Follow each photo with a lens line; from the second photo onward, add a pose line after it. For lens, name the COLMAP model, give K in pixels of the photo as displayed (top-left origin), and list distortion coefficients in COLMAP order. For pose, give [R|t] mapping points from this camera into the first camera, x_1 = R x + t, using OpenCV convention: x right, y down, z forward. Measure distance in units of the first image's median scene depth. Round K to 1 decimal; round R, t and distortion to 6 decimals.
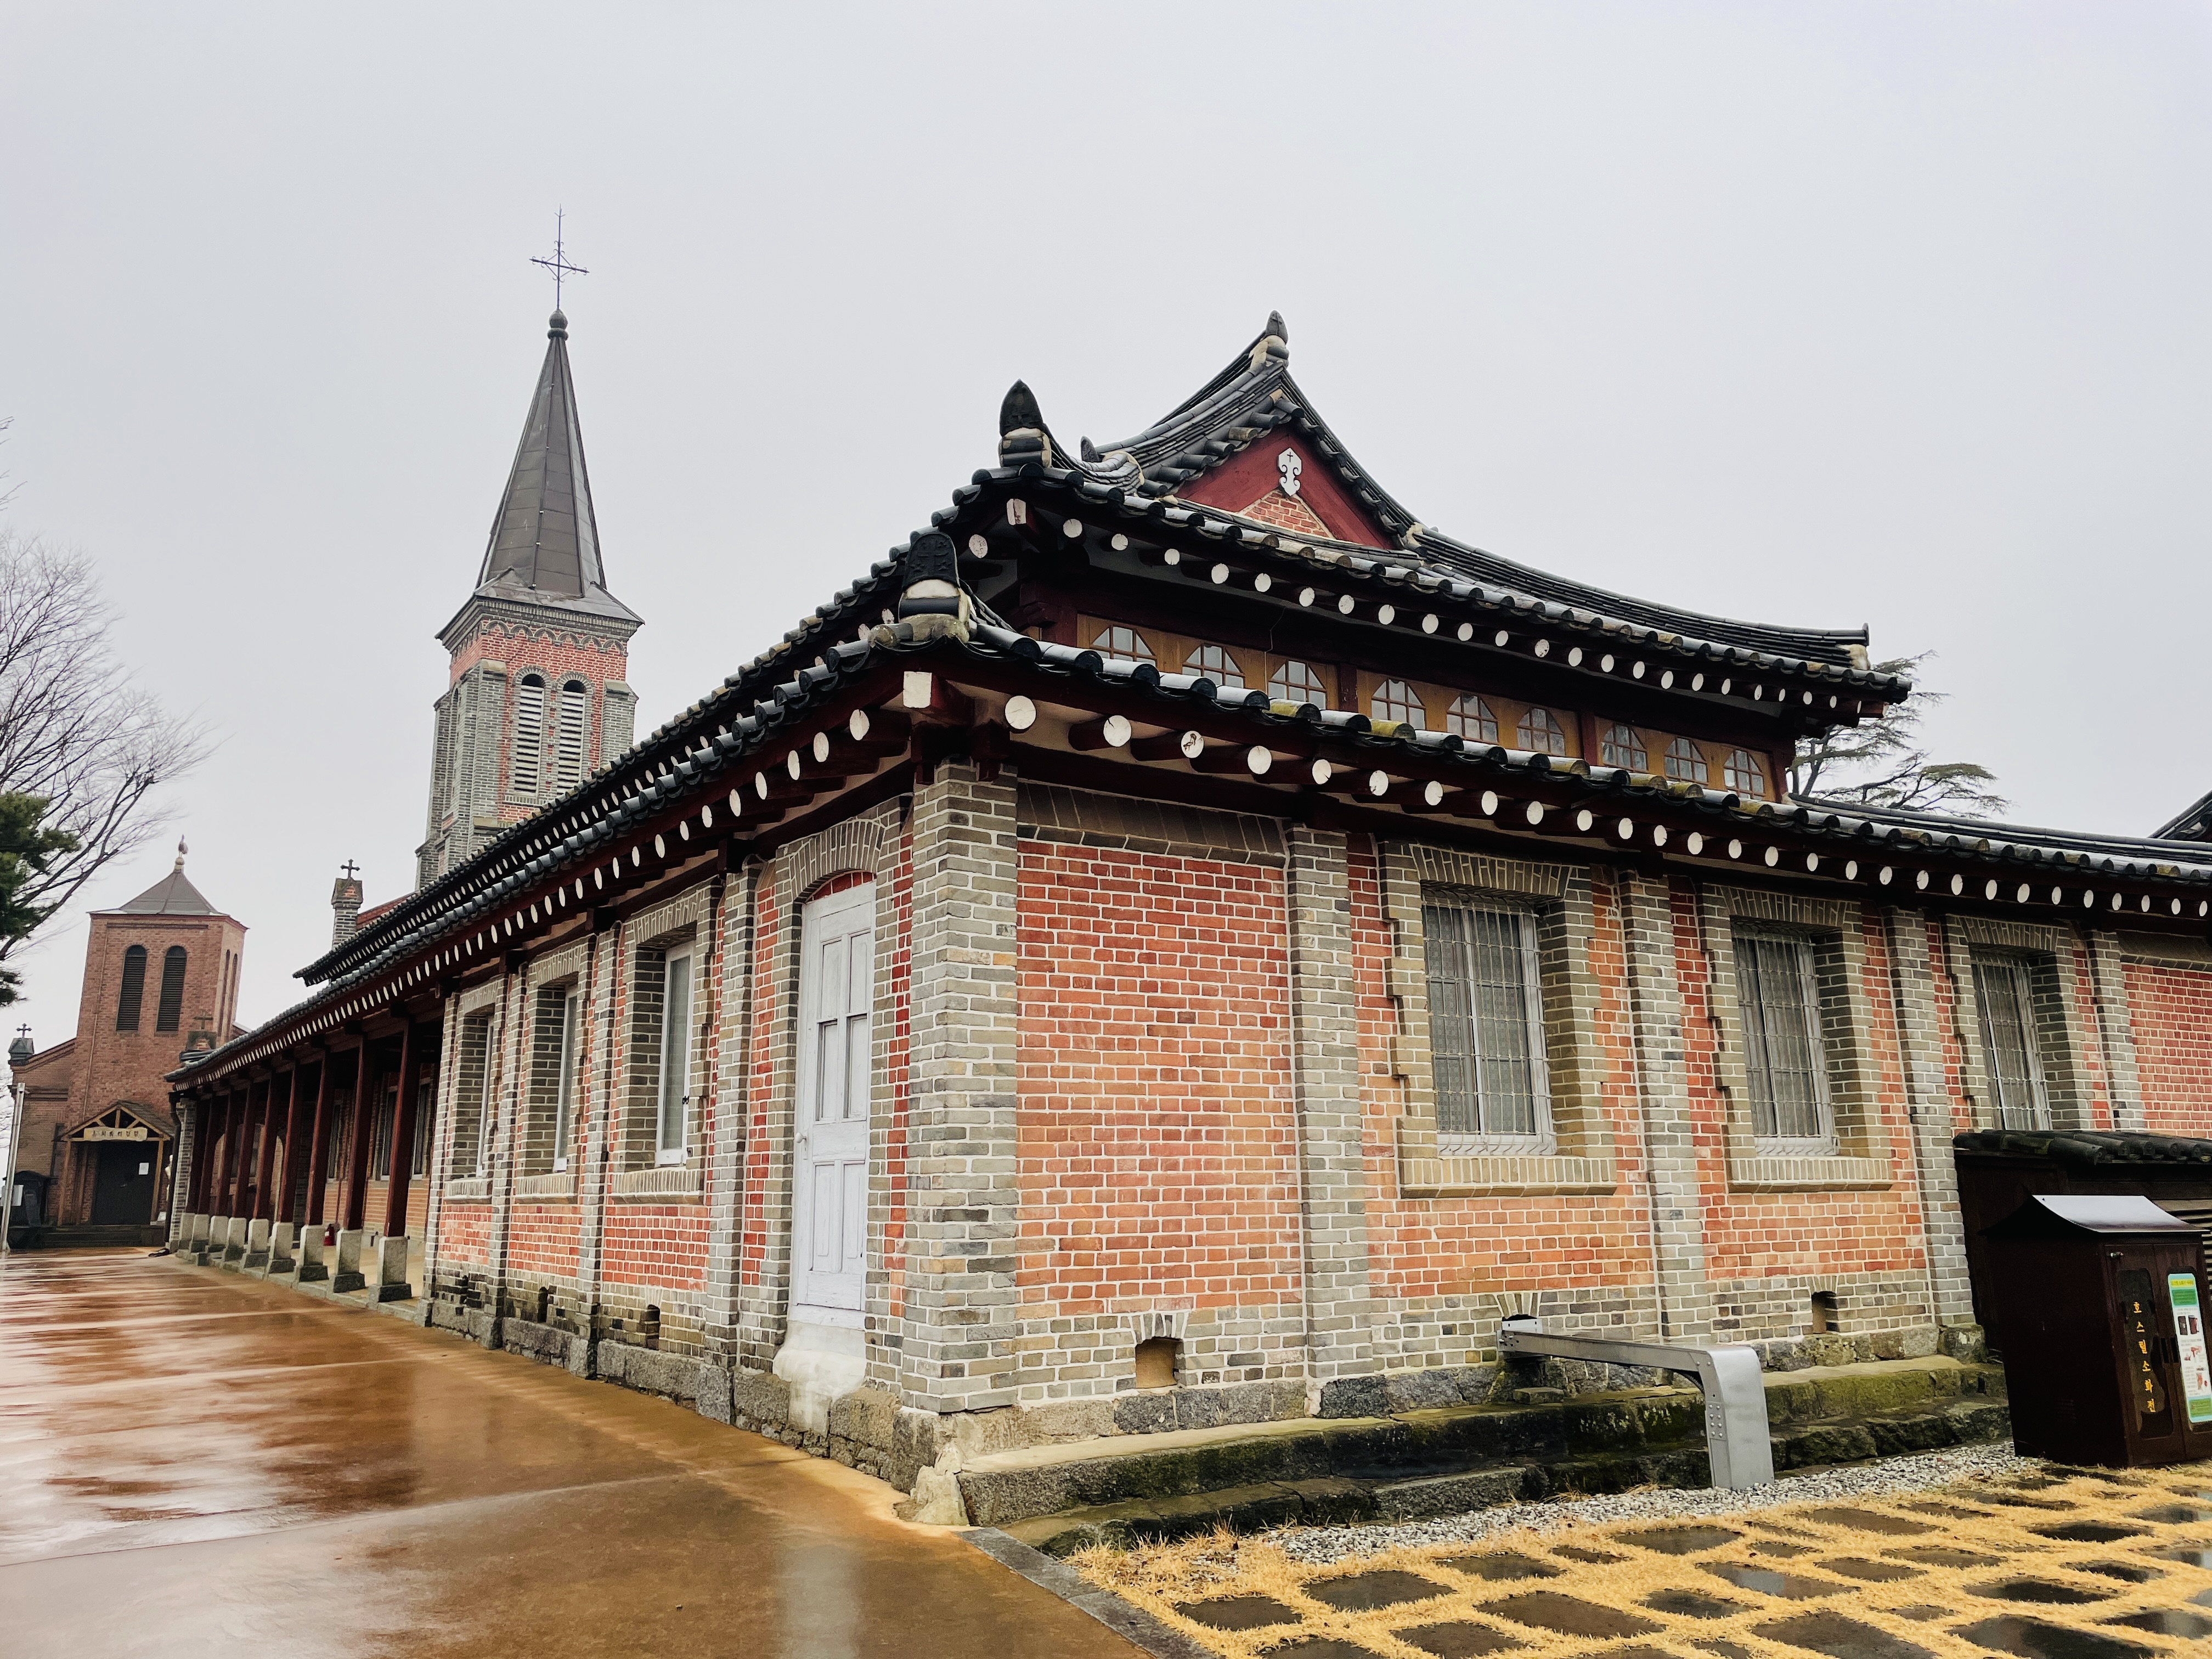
lens RADIAL K [[1658.3, 0, 1107.4], [0, 1658.3, 812.7], [0, 0, 1]] dist [0.075628, -0.090932]
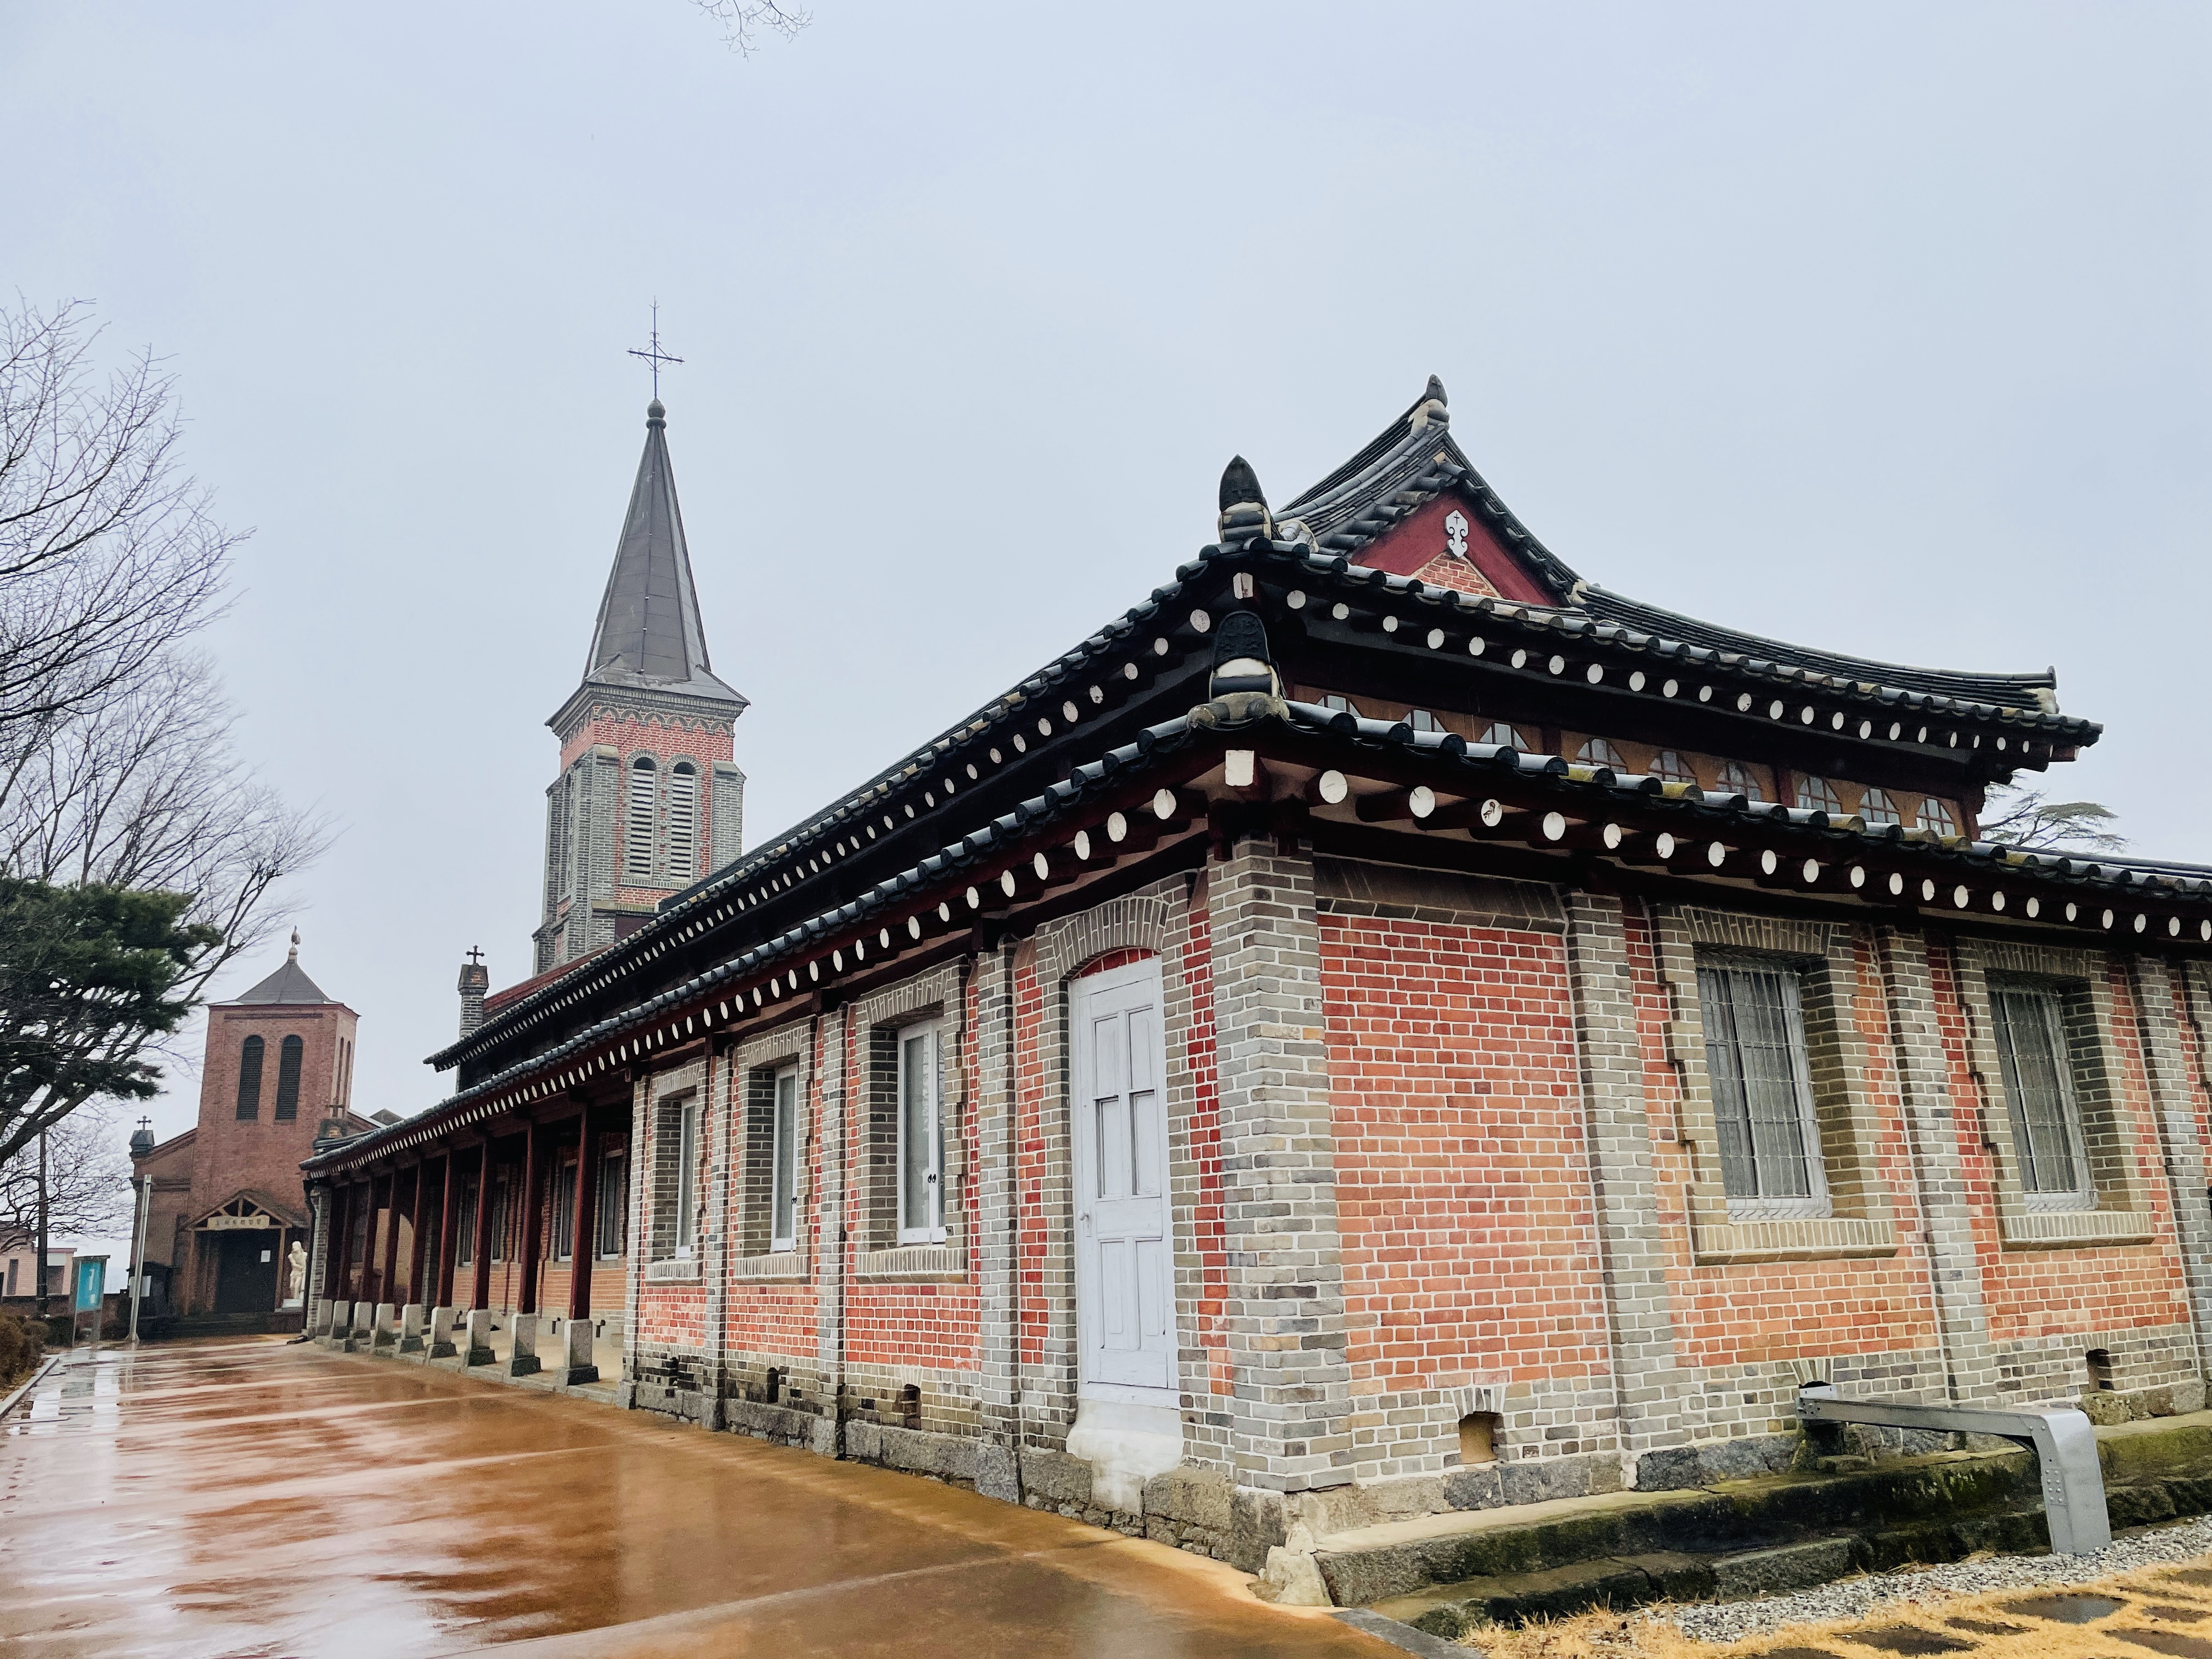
lens RADIAL K [[1658.3, 0, 1102.2], [0, 1658.3, 843.9], [0, 0, 1]] dist [0.075628, -0.090932]
pose [[0.999116, -0.029451, -0.030010, -0.111730], [0.028860, 0.999384, -0.019951, -0.006847], [0.030580, 0.019067, 0.999350, -0.005153]]
